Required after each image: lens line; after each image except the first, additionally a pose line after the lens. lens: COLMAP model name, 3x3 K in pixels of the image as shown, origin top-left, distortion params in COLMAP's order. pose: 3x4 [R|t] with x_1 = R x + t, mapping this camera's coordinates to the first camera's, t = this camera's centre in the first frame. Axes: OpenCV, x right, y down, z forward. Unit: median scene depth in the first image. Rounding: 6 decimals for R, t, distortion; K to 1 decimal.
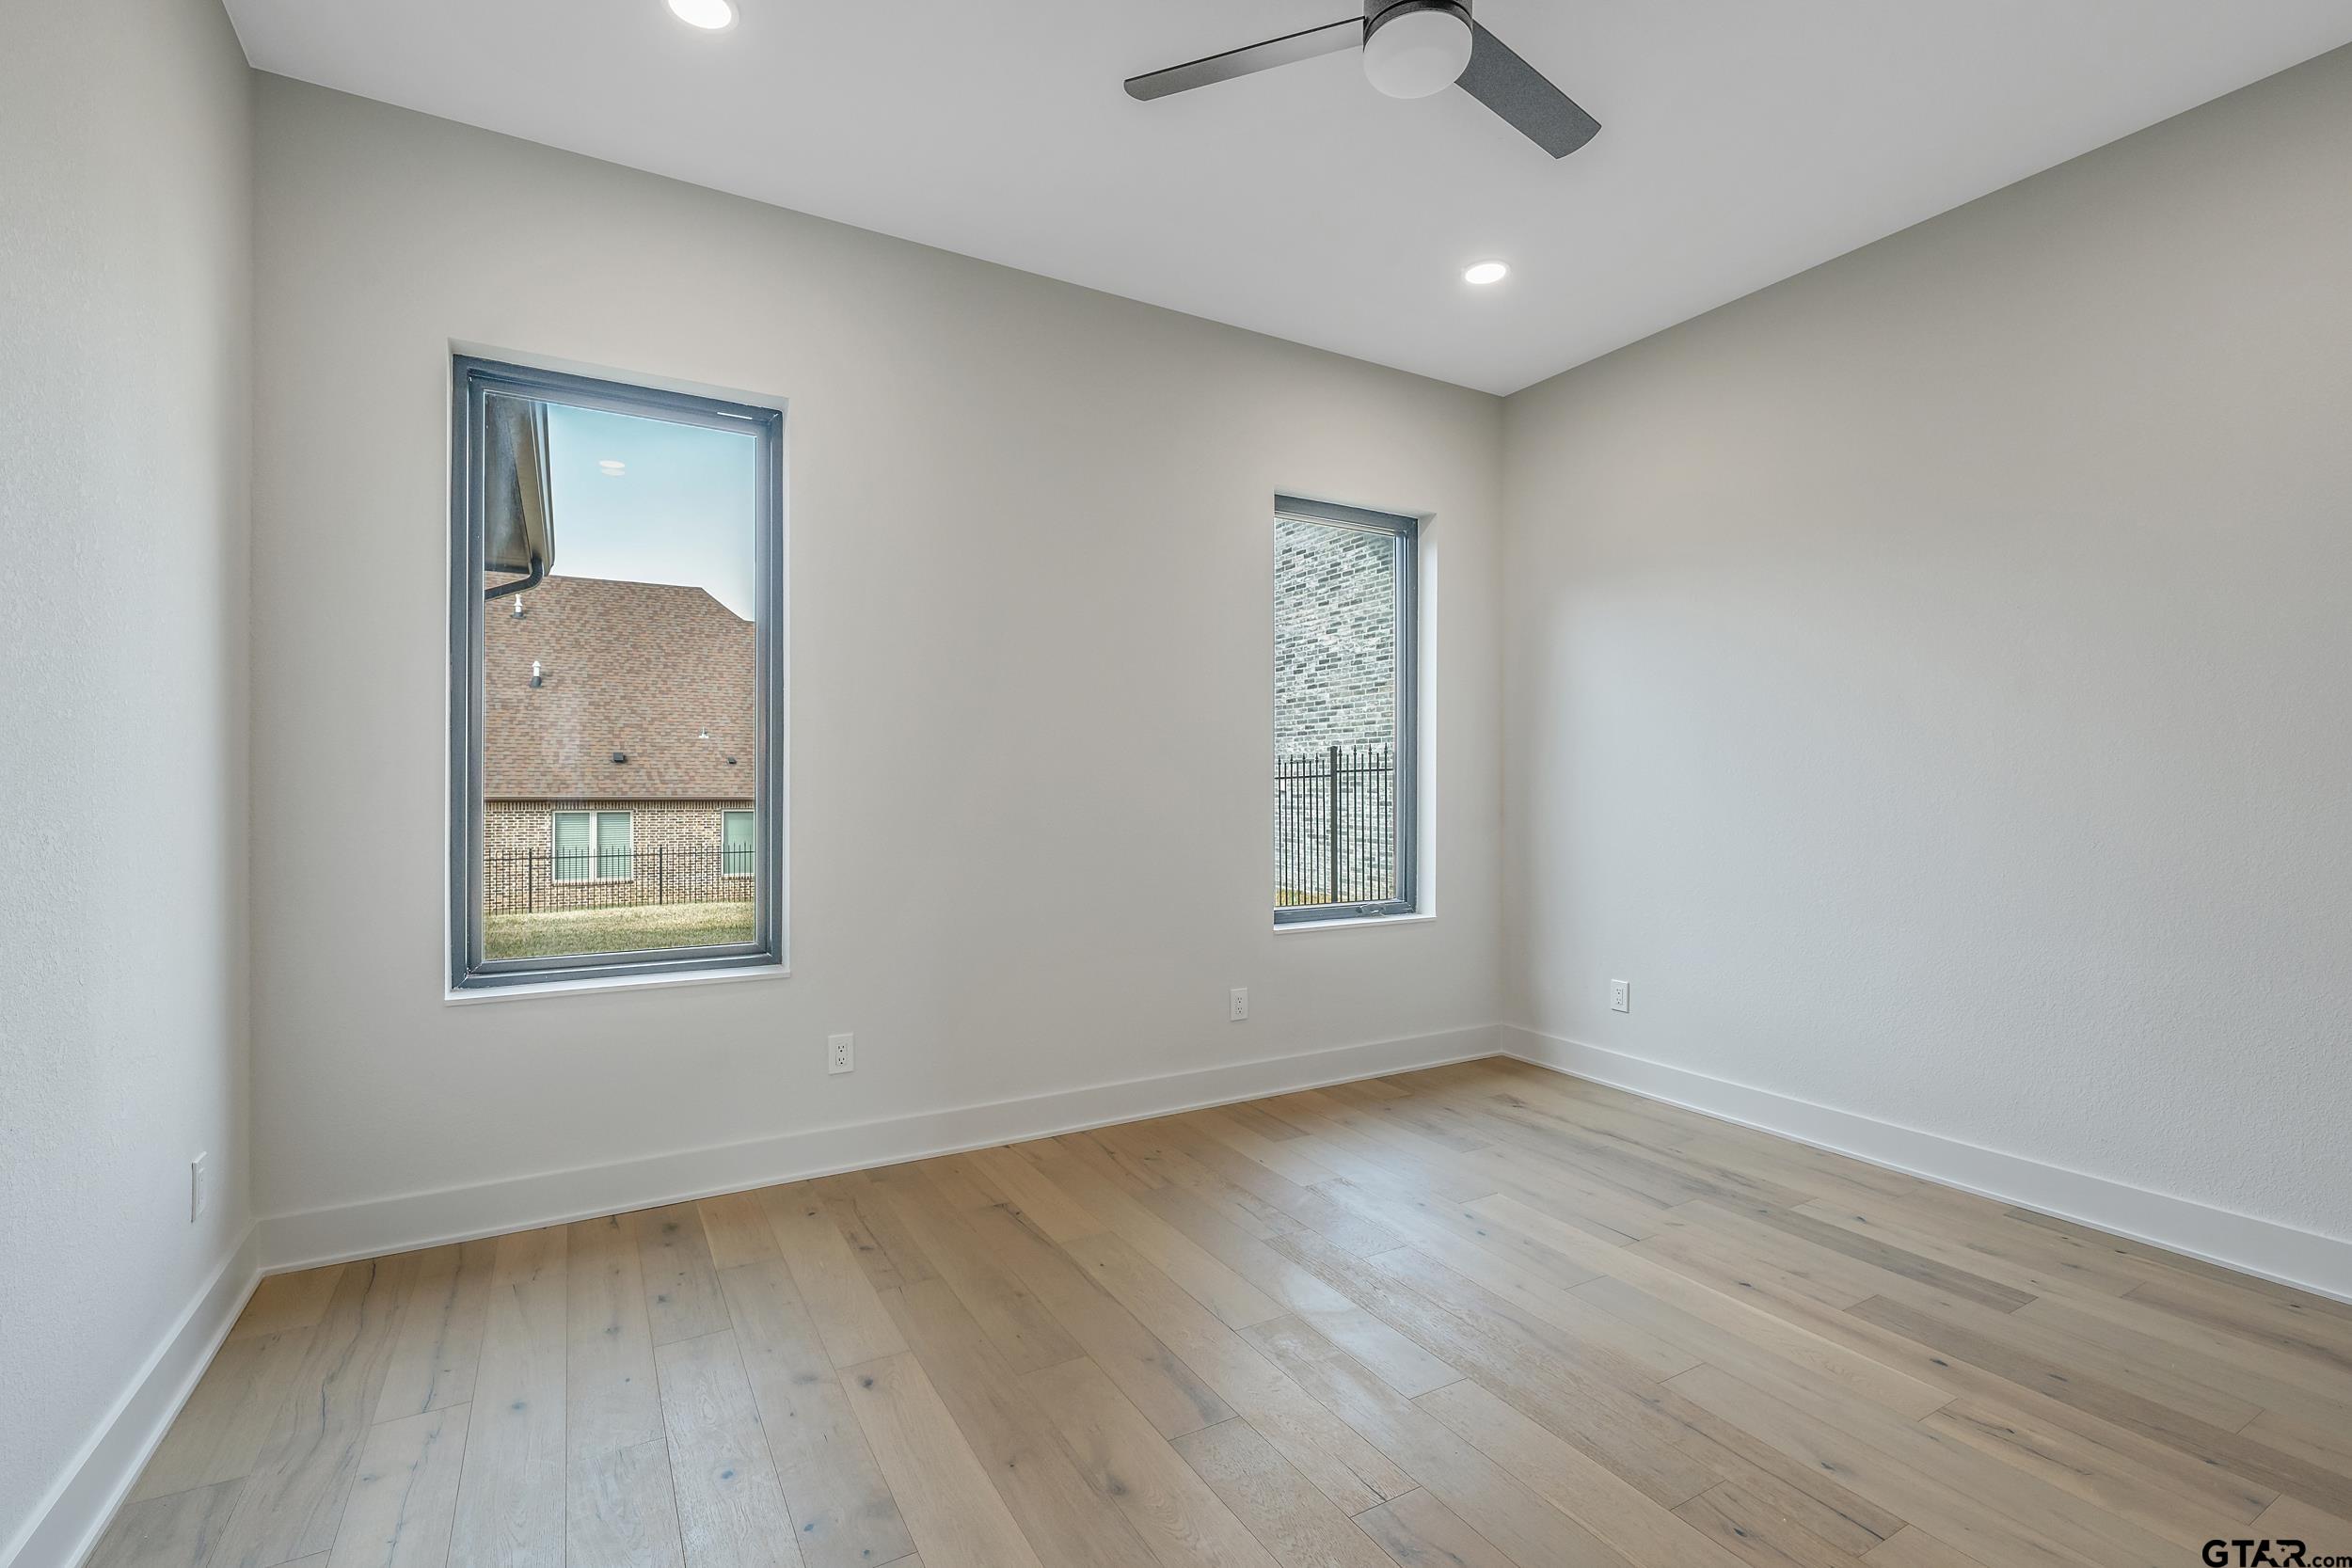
lens RADIAL K [[1028.7, 0, 1181.8], [0, 1028.7, 787.5], [0, 0, 1]] dist [0.000681, 0.000110]
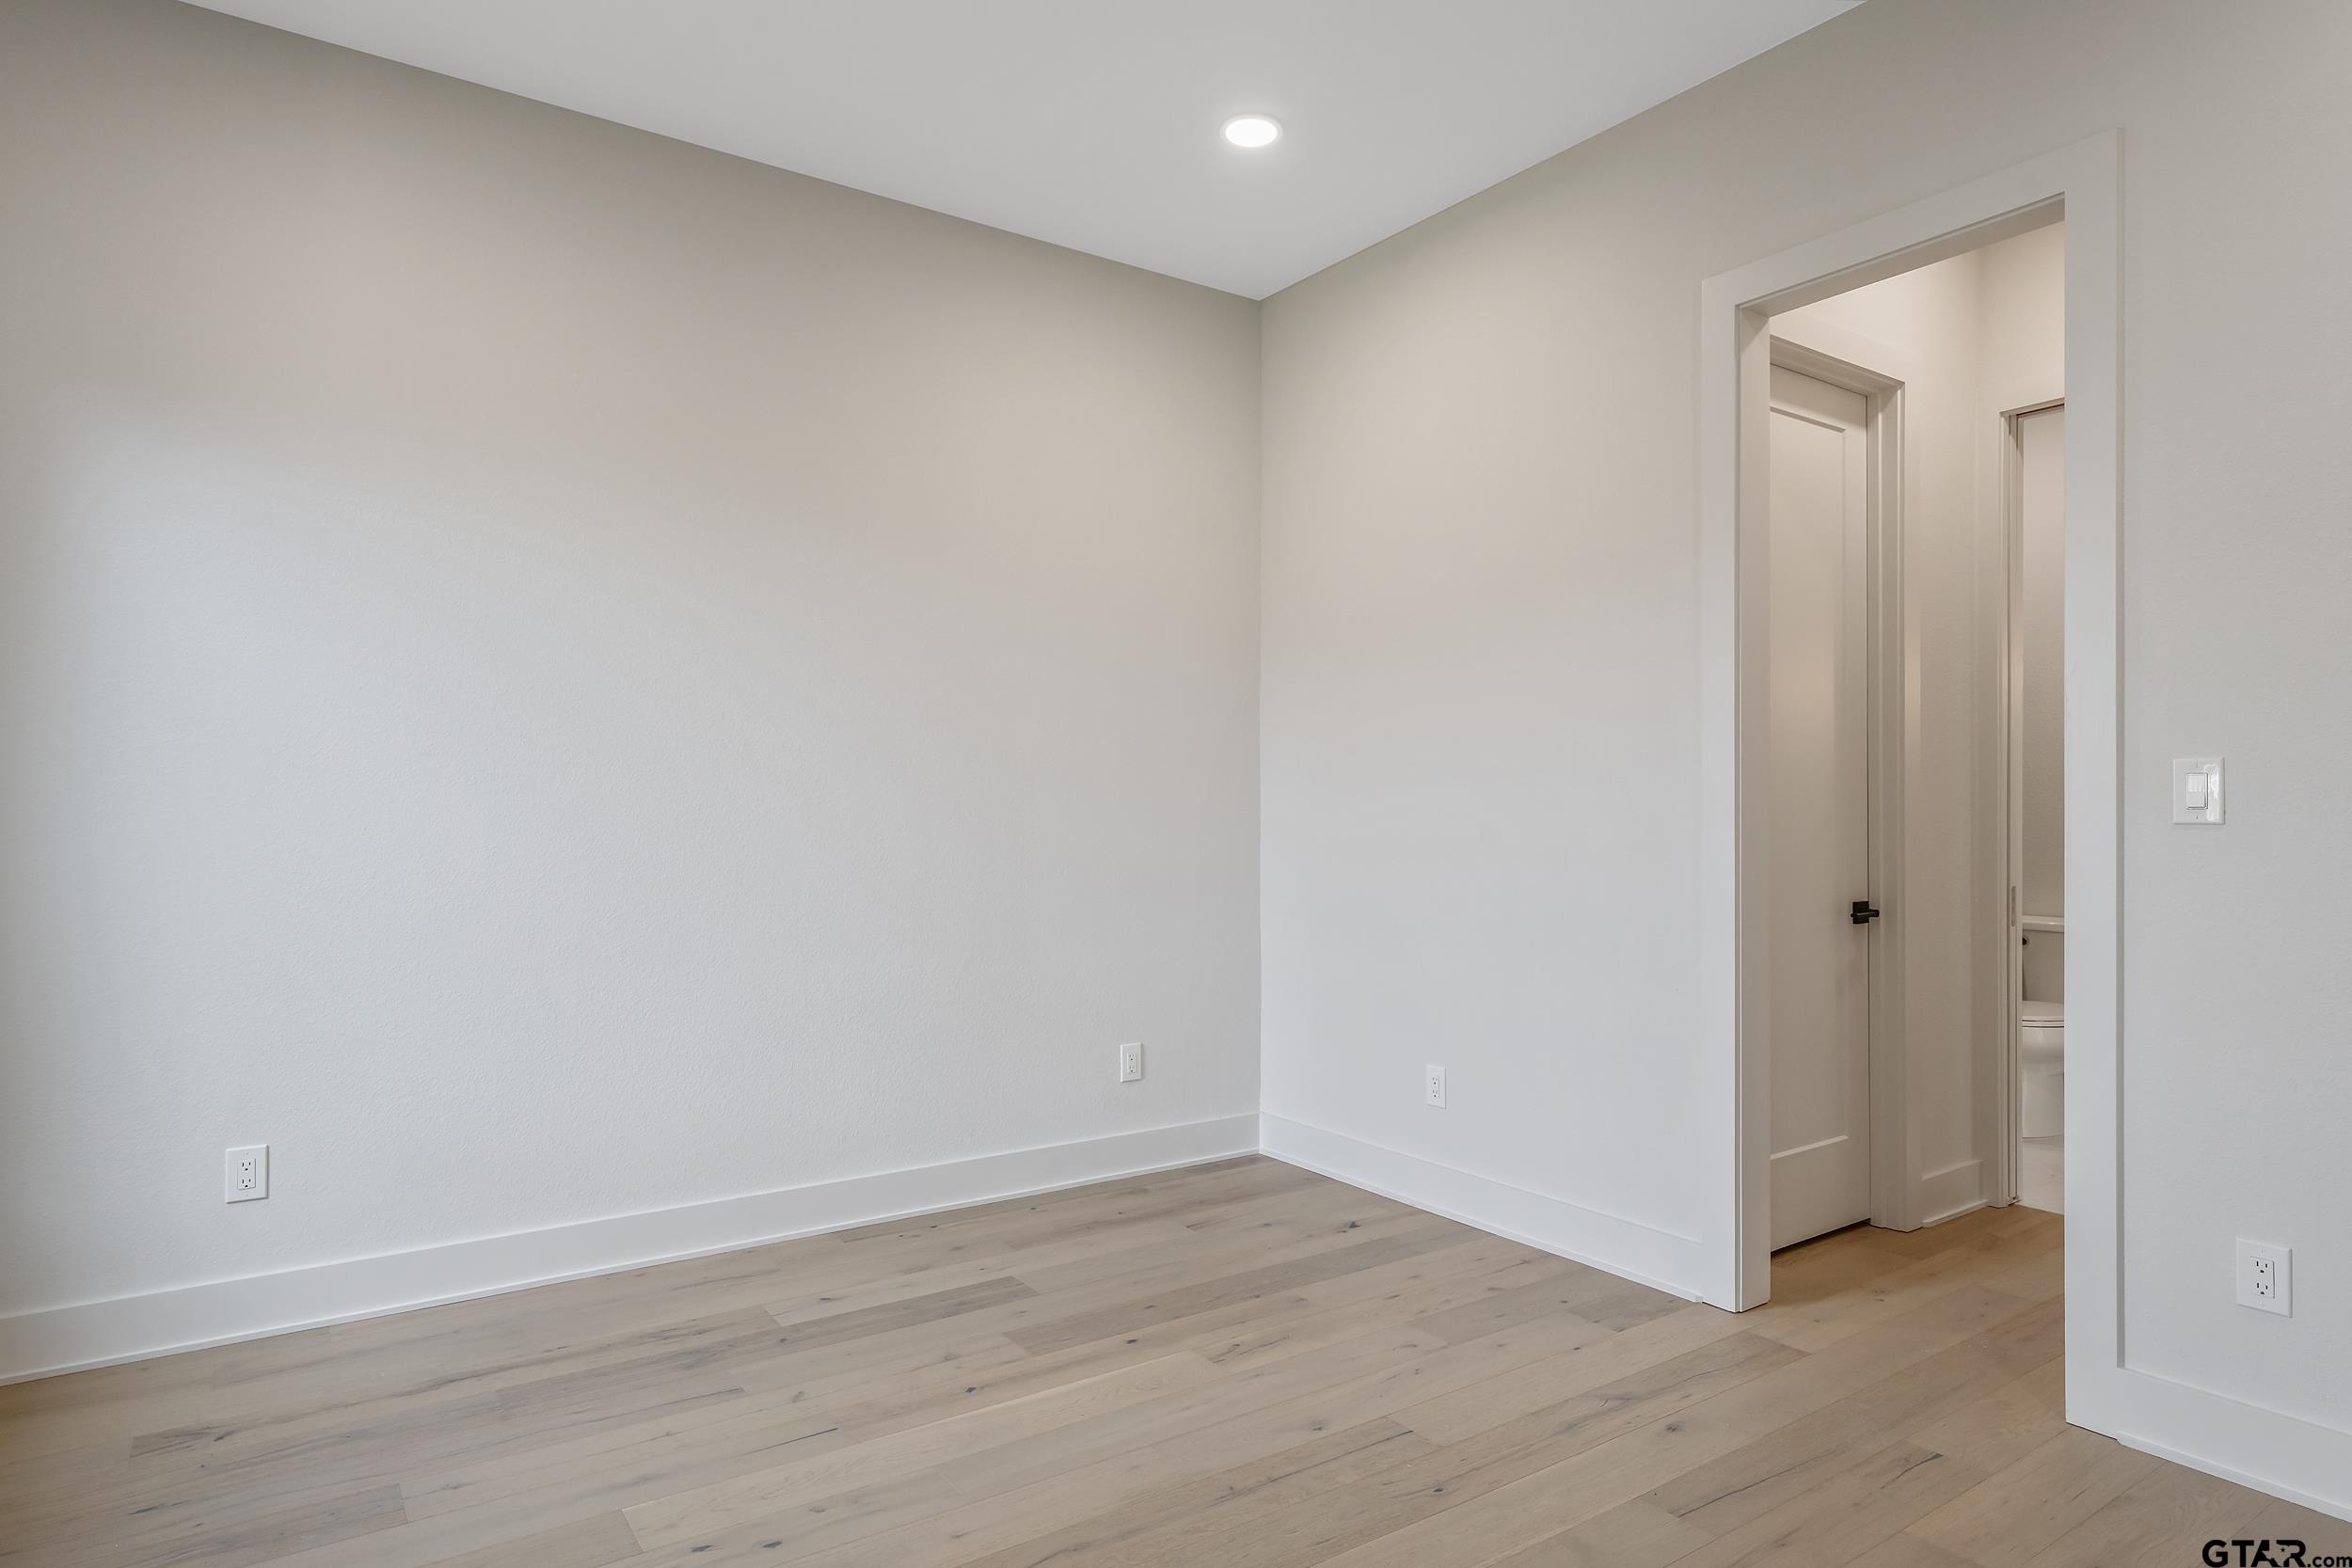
lens RADIAL K [[1298.8, 0, 1163.6], [0, 1298.8, 795.7], [0, 0, 1]] dist [0.011974, -0.002335]
pose [[-0.055809, 0.005944, 0.998424, -0.496348], [-0.001874, 0.999980, -0.006058, -0.006375], [-0.998440, -0.002209, -0.055797, 0.811960]]
